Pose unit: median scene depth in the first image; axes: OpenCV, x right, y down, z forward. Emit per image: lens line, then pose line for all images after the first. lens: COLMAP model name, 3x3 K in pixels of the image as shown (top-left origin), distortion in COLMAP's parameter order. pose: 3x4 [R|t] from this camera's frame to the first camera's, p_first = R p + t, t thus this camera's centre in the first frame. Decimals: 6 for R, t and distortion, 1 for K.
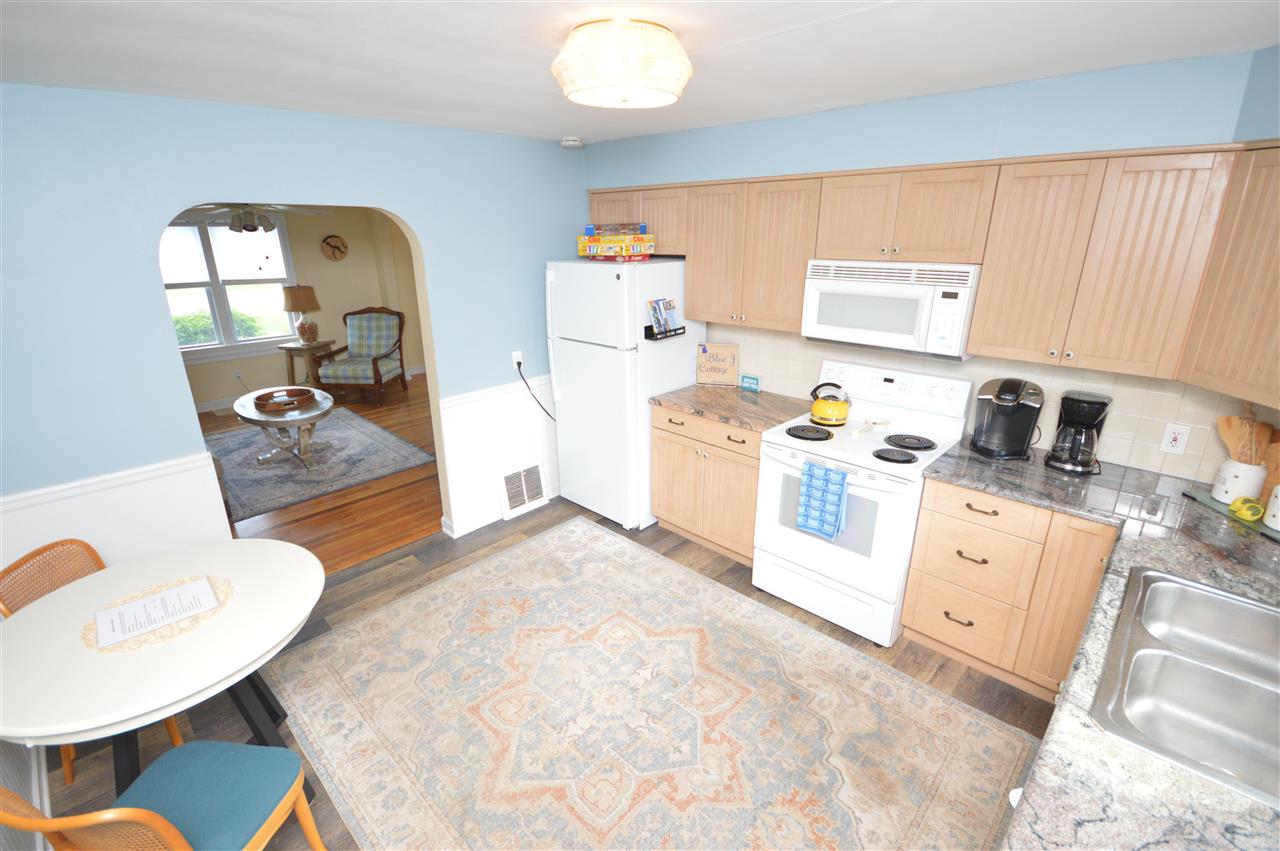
lens RADIAL K [[565.9, 0, 648.1], [0, 565.9, 426.2], [0, 0, 1]] dist [0.000722, -0.000634]
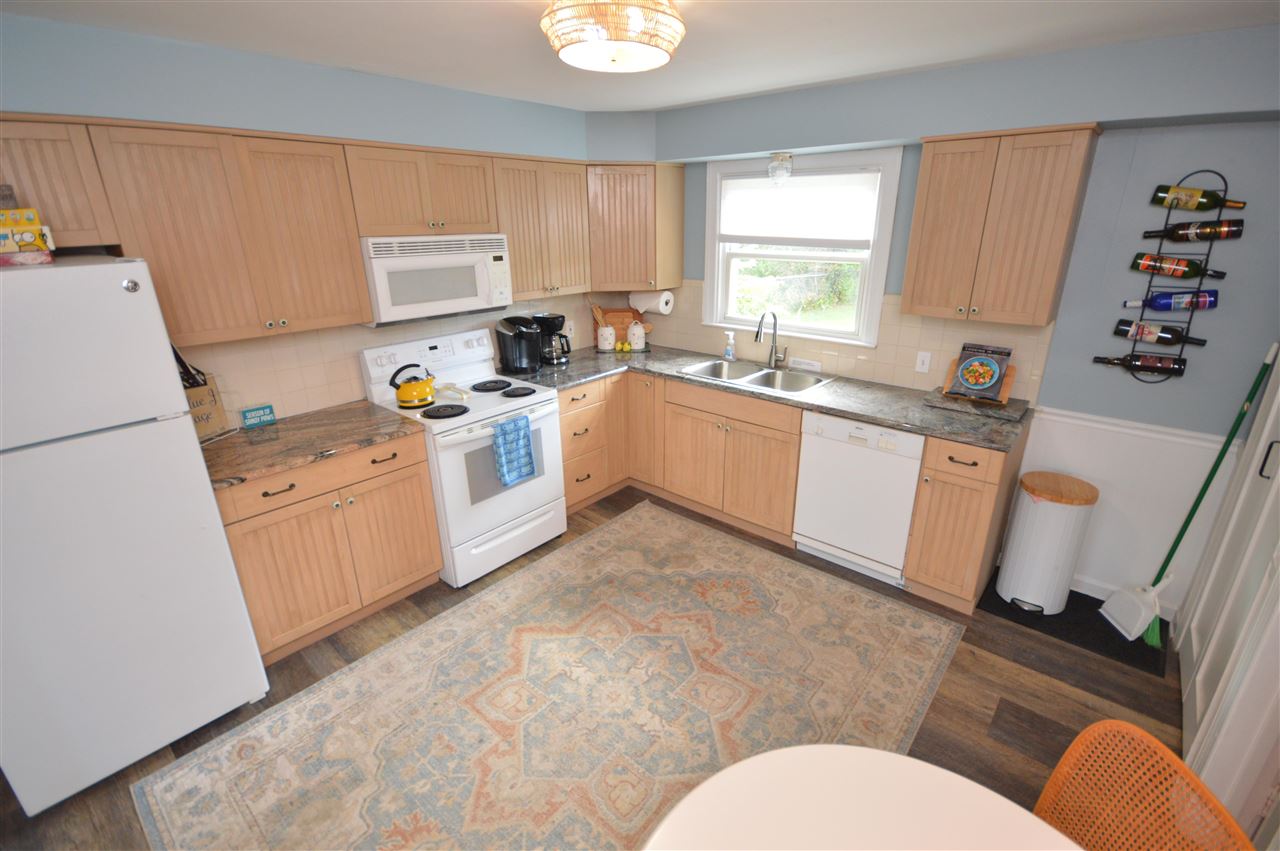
lens RADIAL K [[565.9, 0, 639.5], [0, 565.9, 421.8], [0, 0, 1]] dist [0.000722, -0.000634]
pose [[-0.032232, -0.337275, 0.940854, -0.718615], [0.332336, 0.884165, 0.328338, -0.199457], [-0.942610, 0.323263, 0.083591, 0.651867]]
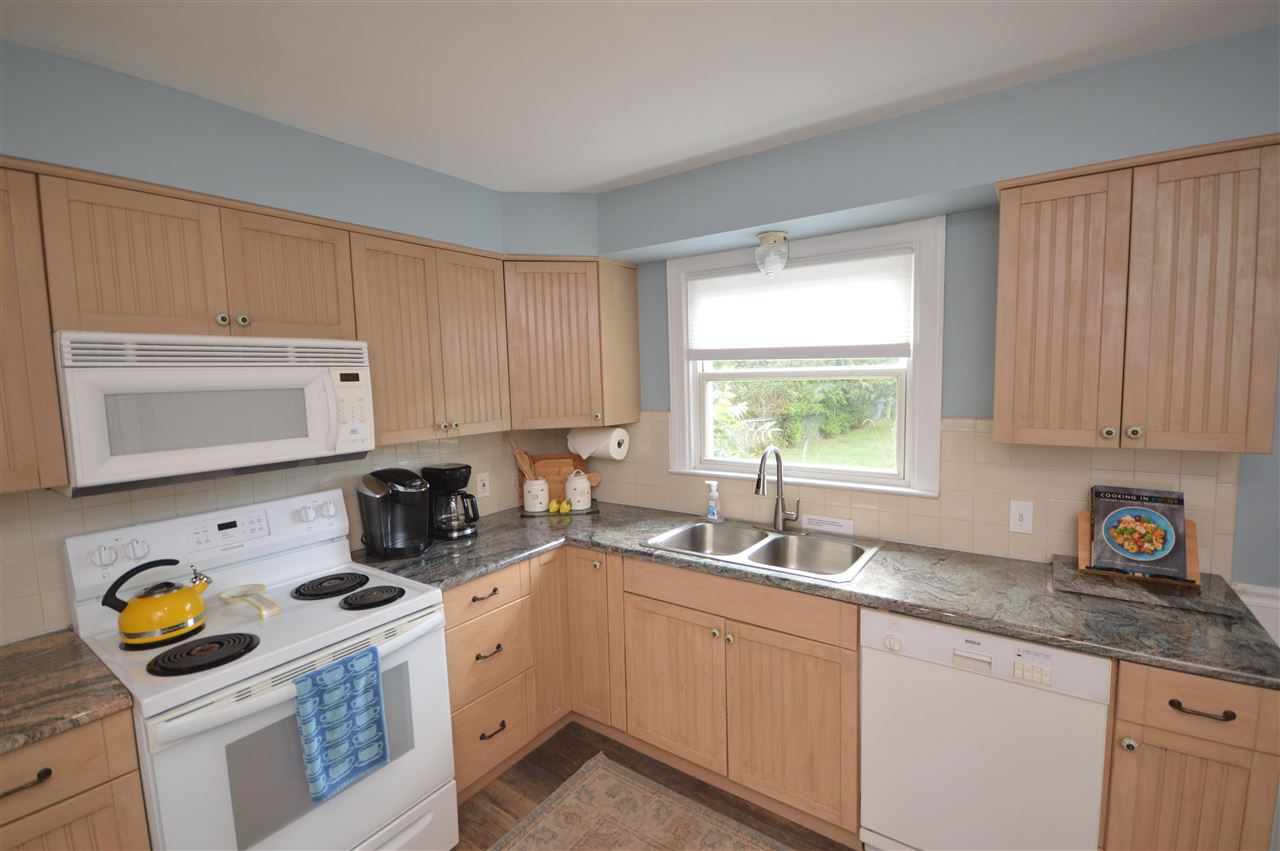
lens RADIAL K [[565.9, 0, 646.1], [0, 565.9, 427.1], [0, 0, 1]] dist [0.000722, -0.000634]
pose [[-0.139129, -0.087897, 0.986366, -0.279740], [0.343876, 0.929782, 0.131359, -0.117118], [-0.928651, 0.357464, -0.099134, 0.656219]]
